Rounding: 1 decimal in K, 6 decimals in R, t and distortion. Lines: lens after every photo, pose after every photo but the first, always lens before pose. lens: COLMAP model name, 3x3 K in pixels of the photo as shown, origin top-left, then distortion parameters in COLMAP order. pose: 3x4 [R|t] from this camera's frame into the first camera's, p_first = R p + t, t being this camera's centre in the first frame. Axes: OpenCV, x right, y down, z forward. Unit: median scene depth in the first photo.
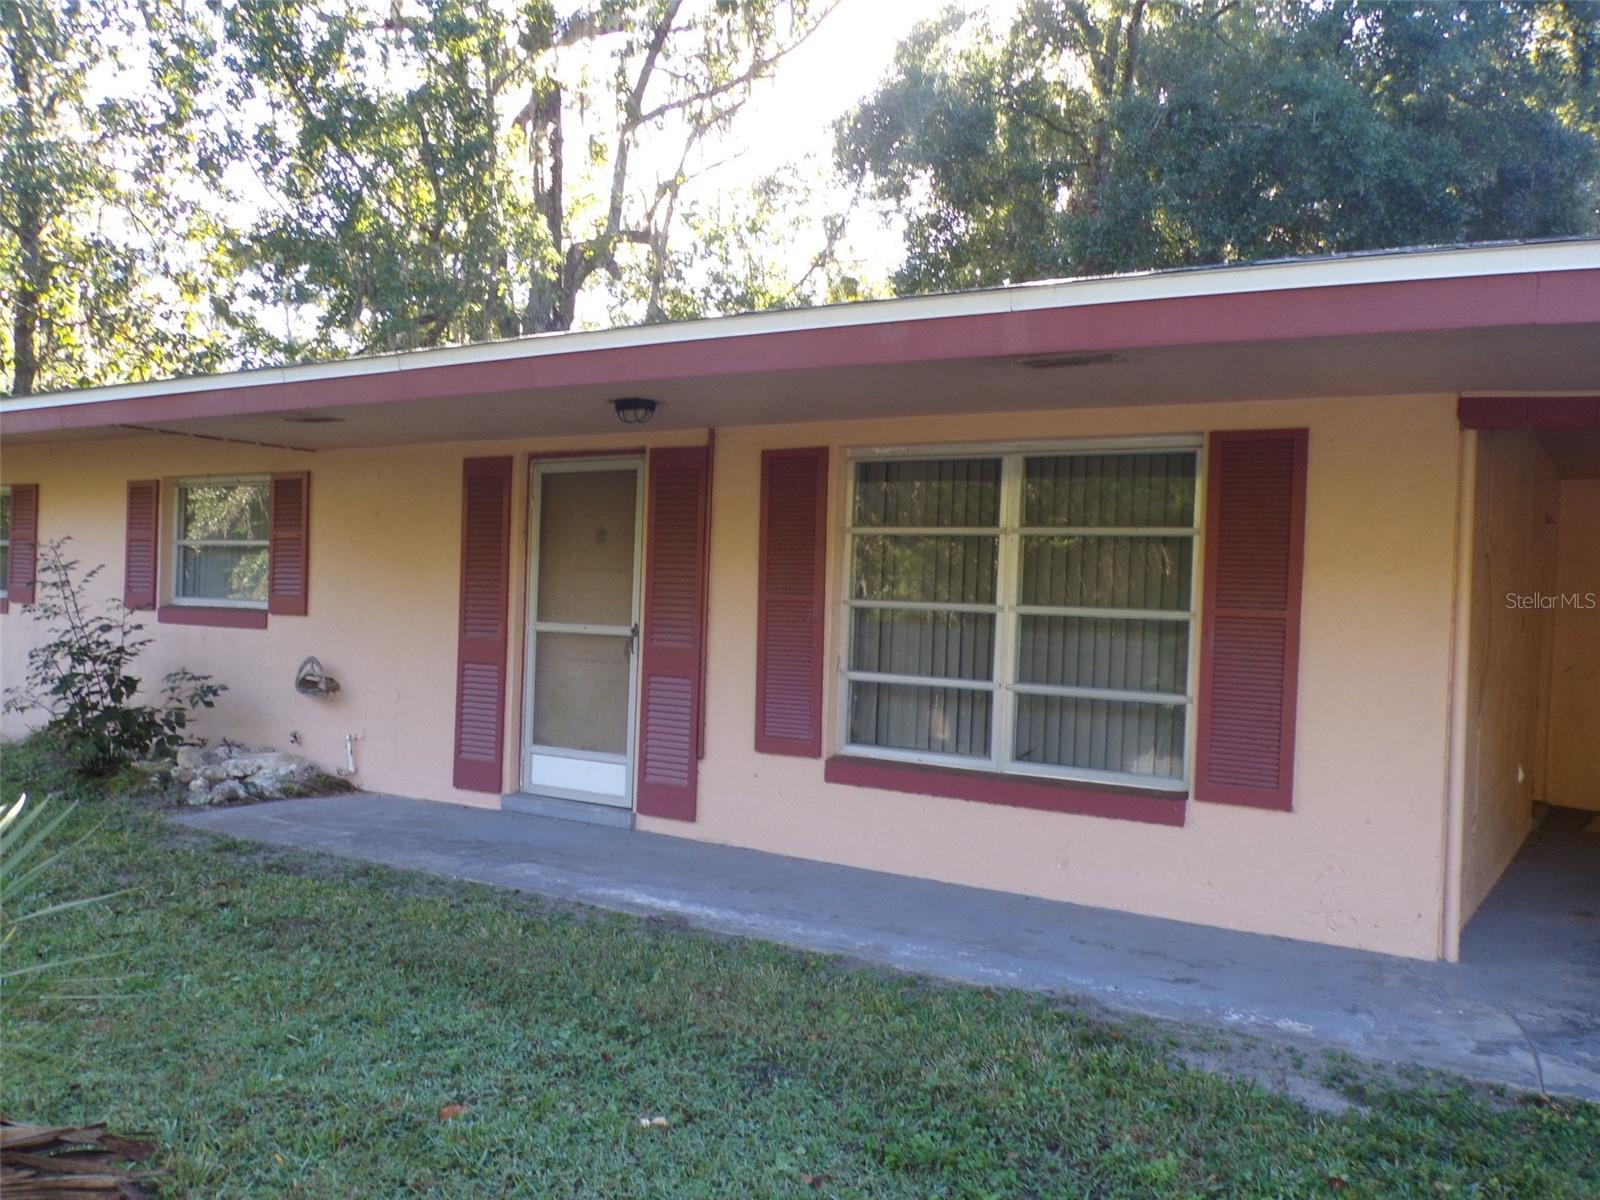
lens RADIAL K [[1283.3, 0, 800.0], [0, 1283.3, 600.0], [0, 0, 1]] dist [0.080914, -0.001809]
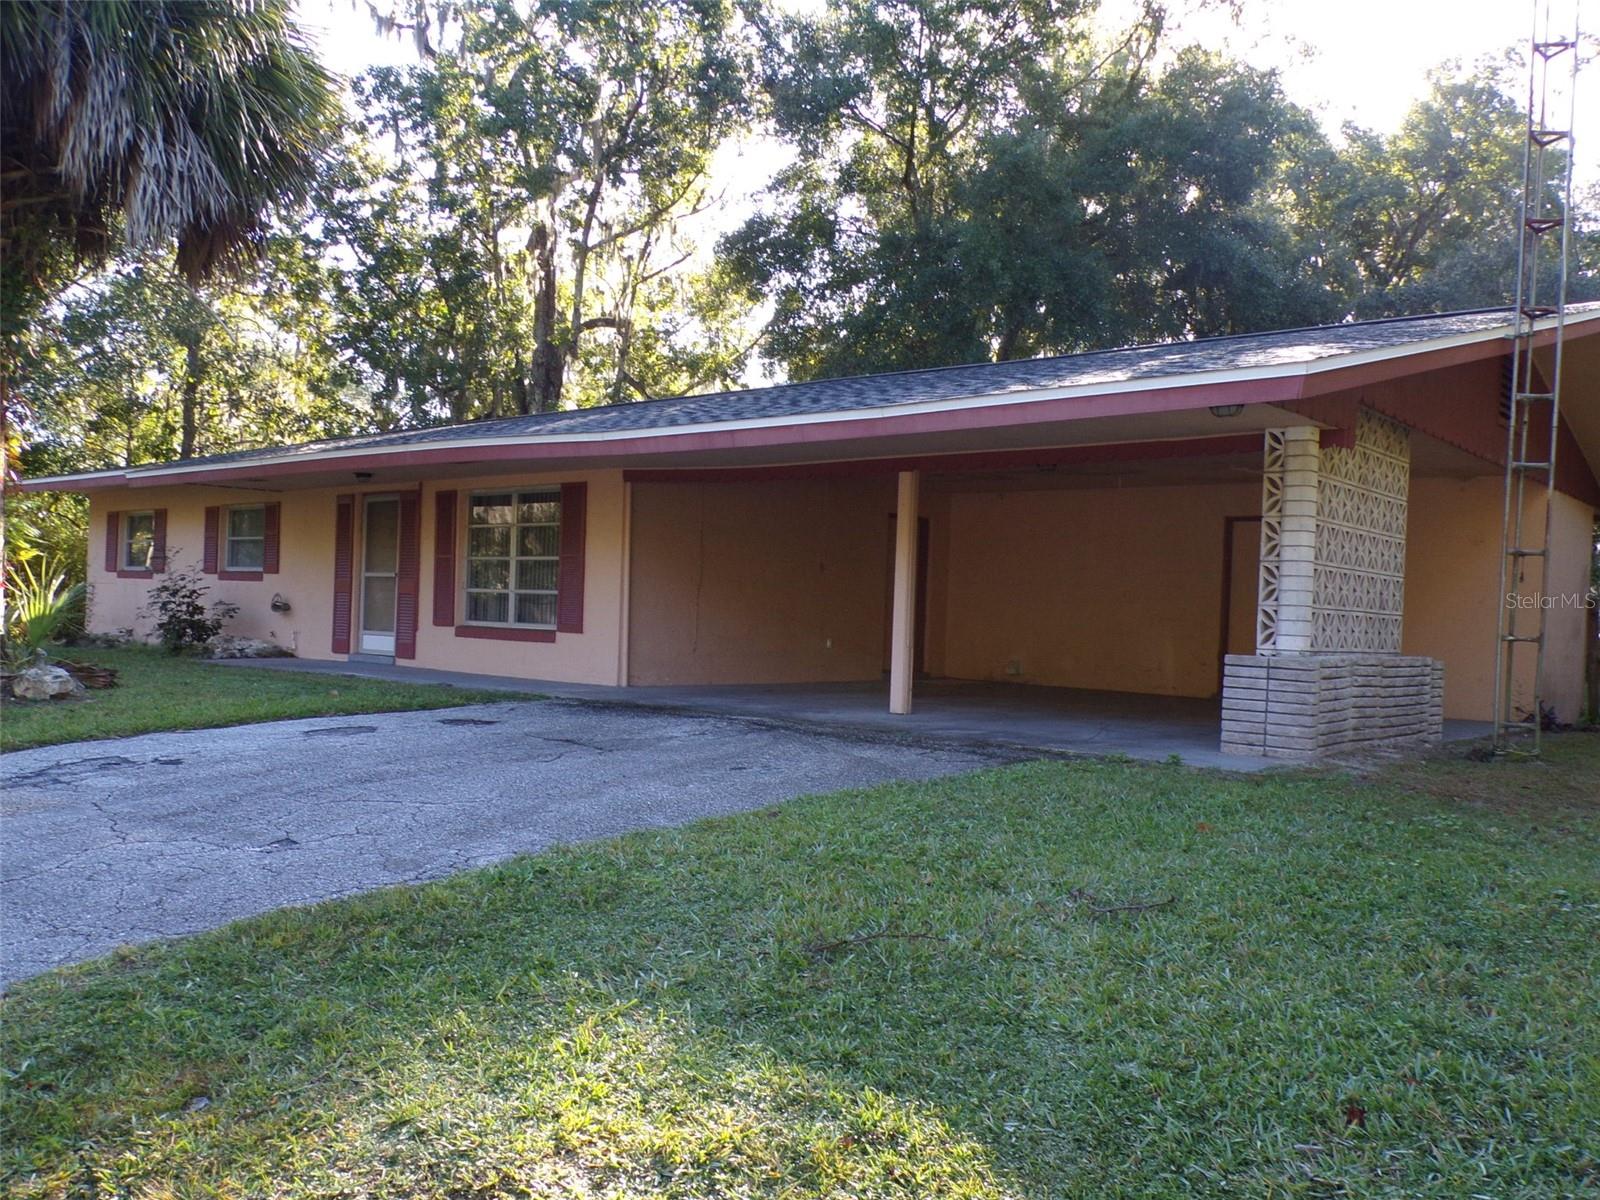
lens RADIAL K [[1283.3, 0, 800.0], [0, 1283.3, 600.0], [0, 0, 1]] dist [0.080914, -0.001809]
pose [[0.990685, -0.002387, -0.136154, 0.715845], [0.001528, 0.999978, -0.006417, 0.069447], [0.136166, 0.006150, 0.990667, -0.909971]]
